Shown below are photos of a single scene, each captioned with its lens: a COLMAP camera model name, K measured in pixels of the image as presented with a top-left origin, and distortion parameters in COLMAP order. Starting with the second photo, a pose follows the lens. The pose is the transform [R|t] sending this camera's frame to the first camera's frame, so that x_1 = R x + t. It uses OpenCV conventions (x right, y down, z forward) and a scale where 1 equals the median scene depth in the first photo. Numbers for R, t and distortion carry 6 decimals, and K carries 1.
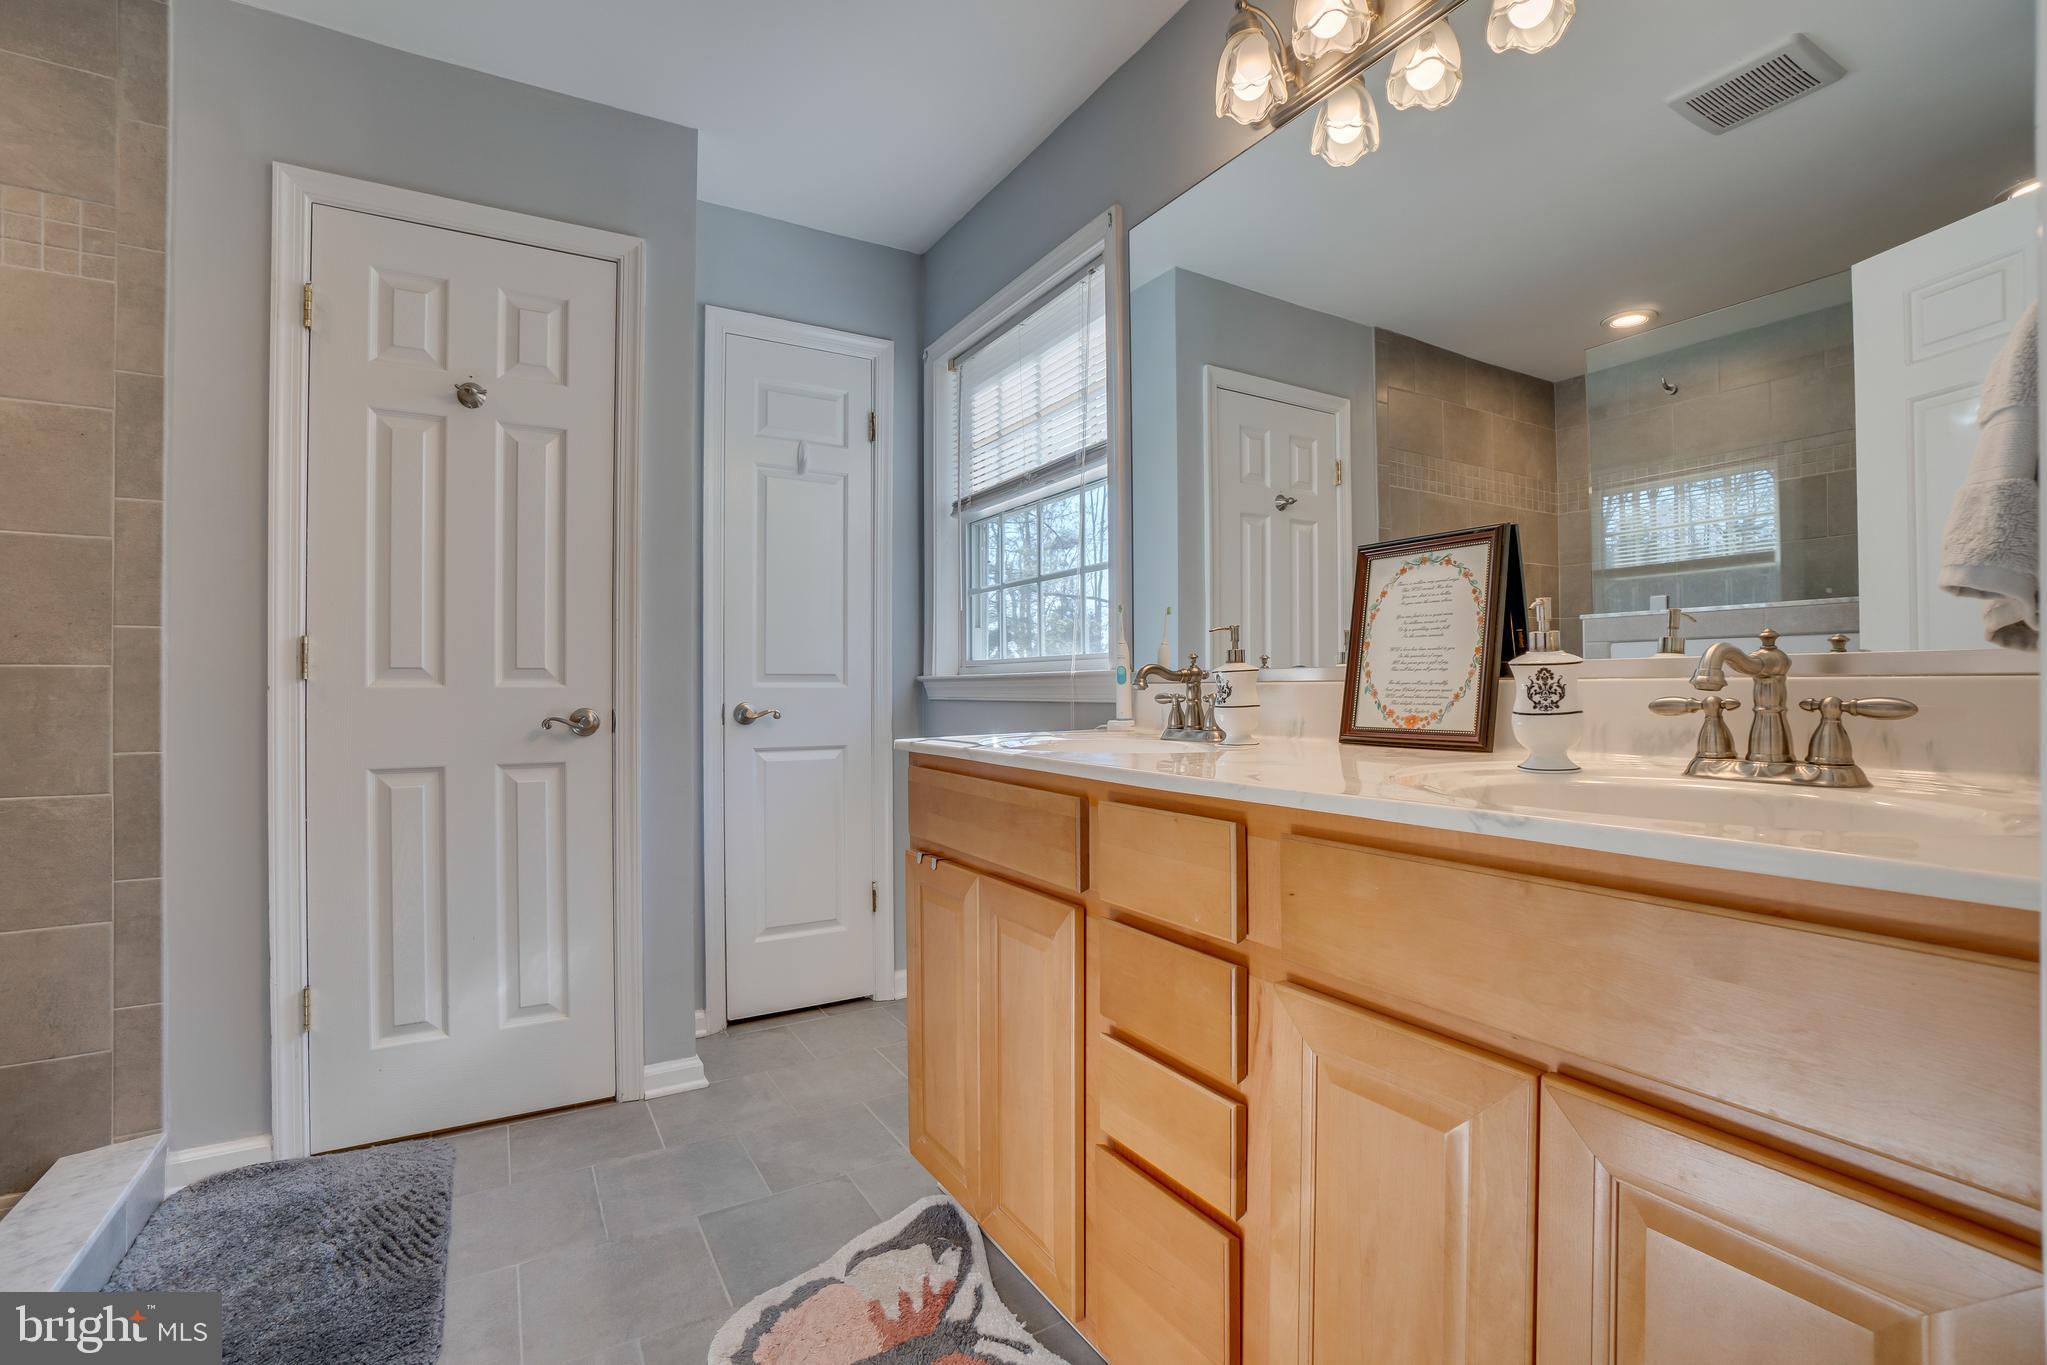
lens RADIAL K [[929.3, 0, 1040.8], [0, 929.3, 688.4], [0, 0, 1]] dist [-0.048558, 0.018747]
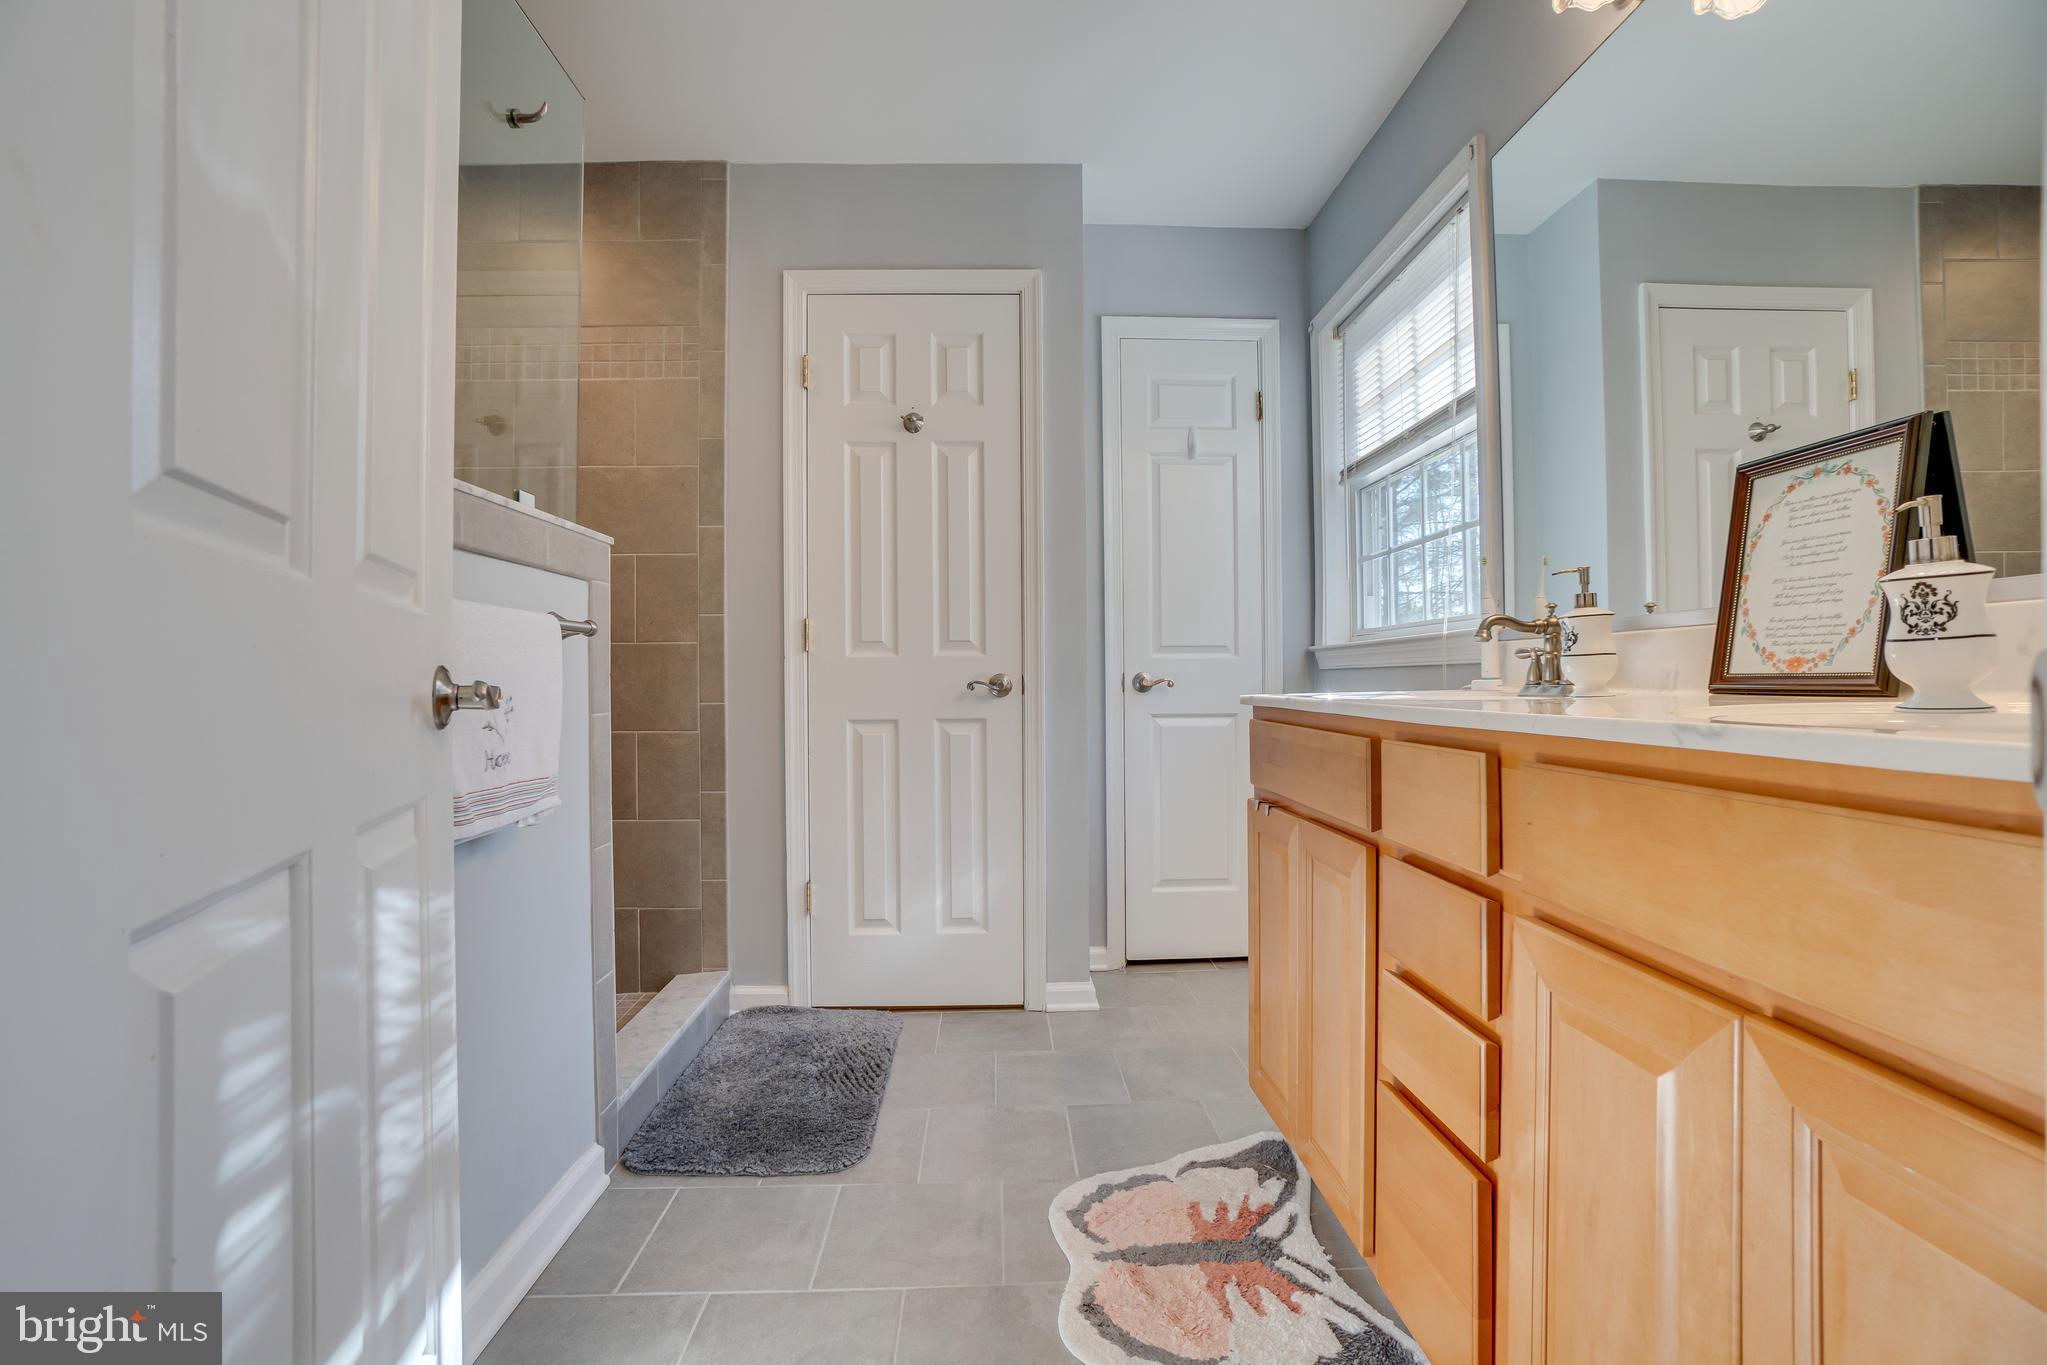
lens RADIAL K [[929.3, 0, 1034.3], [0, 929.3, 682.1], [0, 0, 1]] dist [-0.048558, 0.018747]
pose [[0.880104, -0.002691, -0.474774, 0.160848], [0.004625, 0.999985, 0.002905, 0.040988], [0.474759, -0.004752, 0.880103, -0.053311]]
